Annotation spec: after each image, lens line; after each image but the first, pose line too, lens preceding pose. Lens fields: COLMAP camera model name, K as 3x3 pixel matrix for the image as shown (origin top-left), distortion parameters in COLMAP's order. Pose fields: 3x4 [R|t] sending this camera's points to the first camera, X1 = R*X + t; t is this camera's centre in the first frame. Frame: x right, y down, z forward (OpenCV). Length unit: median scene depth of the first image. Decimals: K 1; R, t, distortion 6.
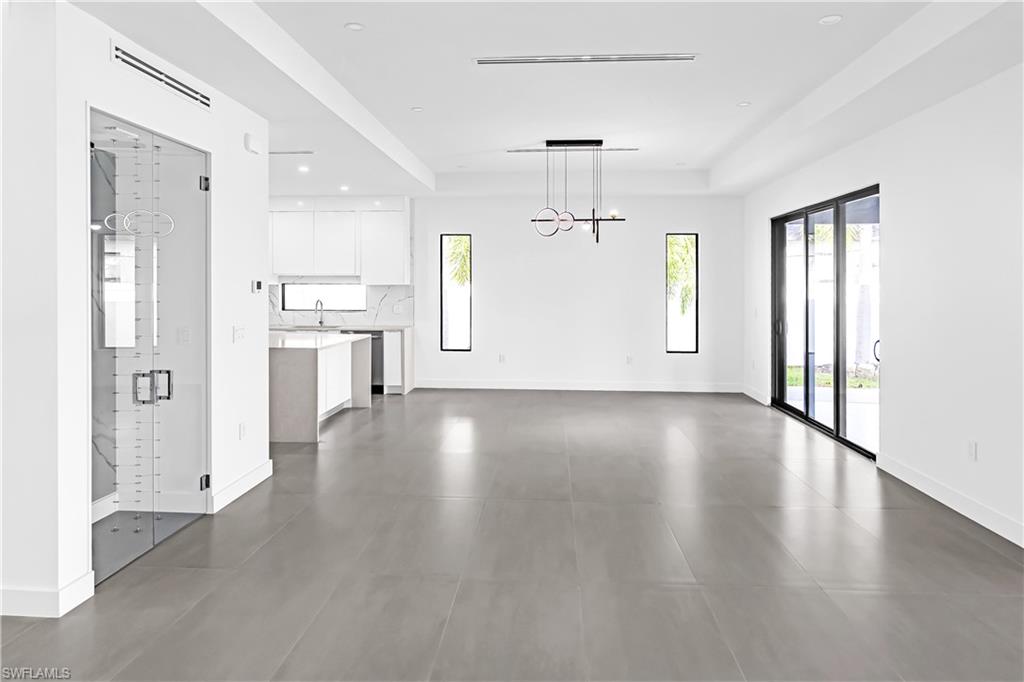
lens RADIAL K [[620.4, 0, 481.9], [0, 620.4, 281.1], [0, 0, 1]] dist [-0.003050, -0.002750]
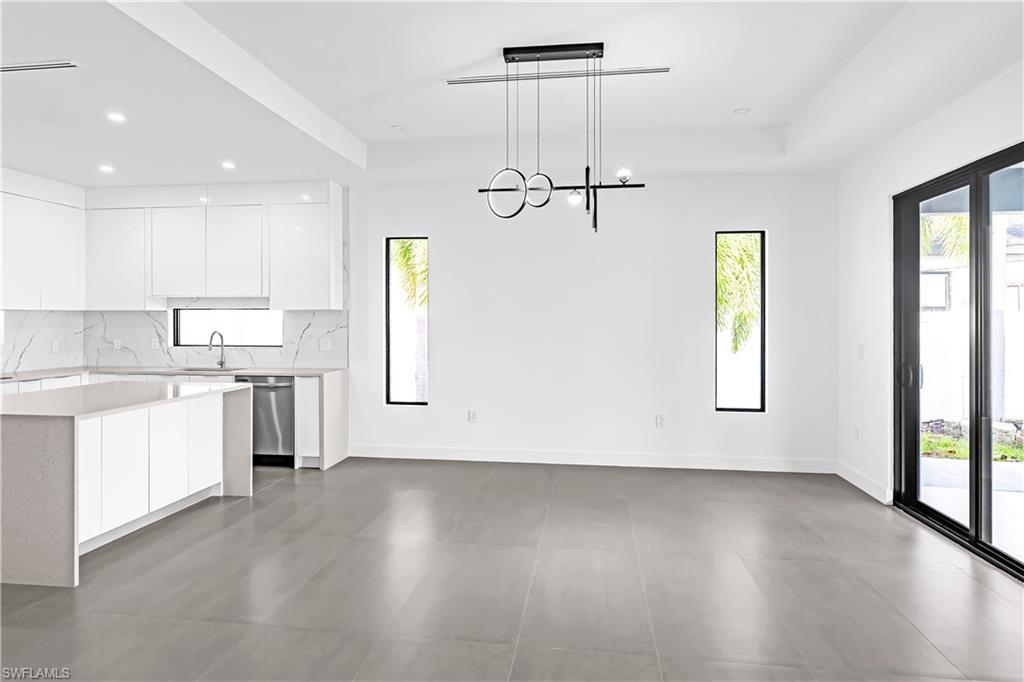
lens RADIAL K [[620.4, 0, 484.3], [0, 620.4, 321.1], [0, 0, 1]] dist [-0.003050, -0.002750]
pose [[0.998240, -0.001188, -0.059291, 0.091455], [0.001669, 0.999966, 0.008068, 0.014214], [0.059280, -0.008153, 0.998208, 0.329139]]
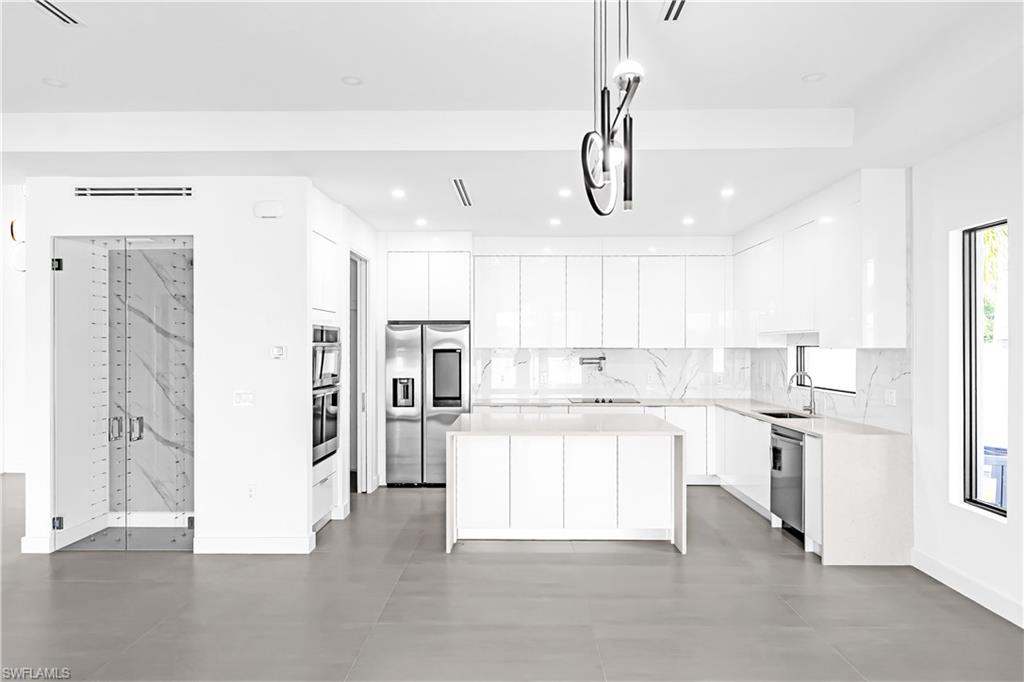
lens RADIAL K [[620.4, 0, 510.8], [0, 620.4, 339.1], [0, 0, 1]] dist [-0.003050, -0.002750]
pose [[0.076417, -0.012698, -0.996995, 0.361383], [0.004404, 0.999913, -0.012398, 0.003882], [0.997066, -0.003443, 0.076466, 0.704103]]
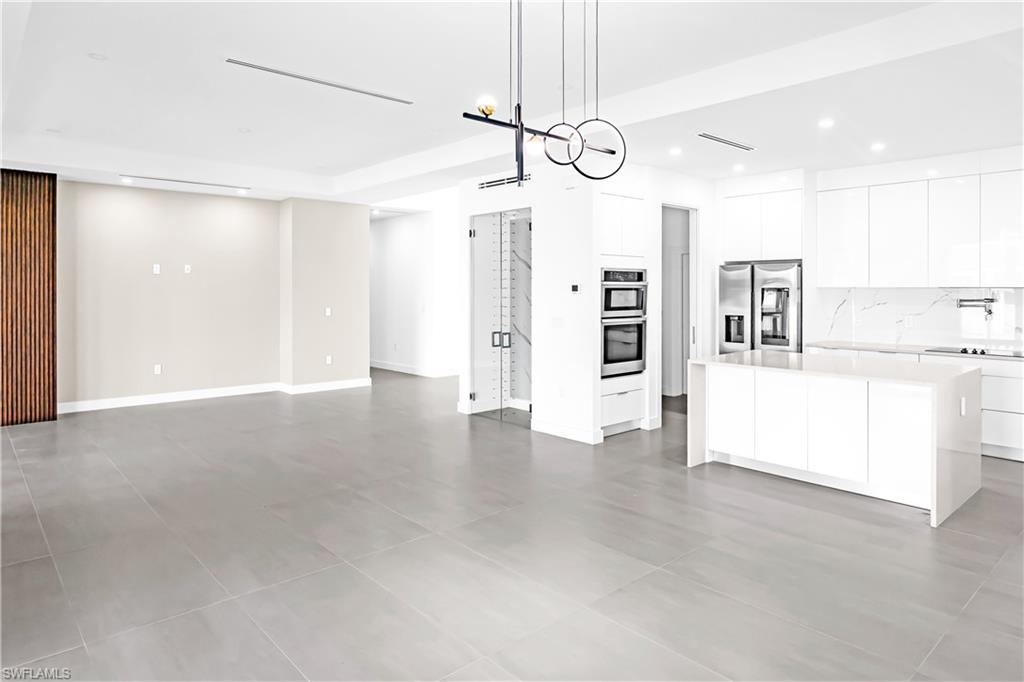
lens RADIAL K [[620.4, 0, 519.2], [0, 620.4, 288.1], [0, 0, 1]] dist [-0.003050, -0.002750]
pose [[-0.674133, 0.001664, -0.738608, 0.382585], [0.002080, 0.999998, 0.000355, 0.005453], [0.738607, -0.001297, -0.674135, 0.980803]]
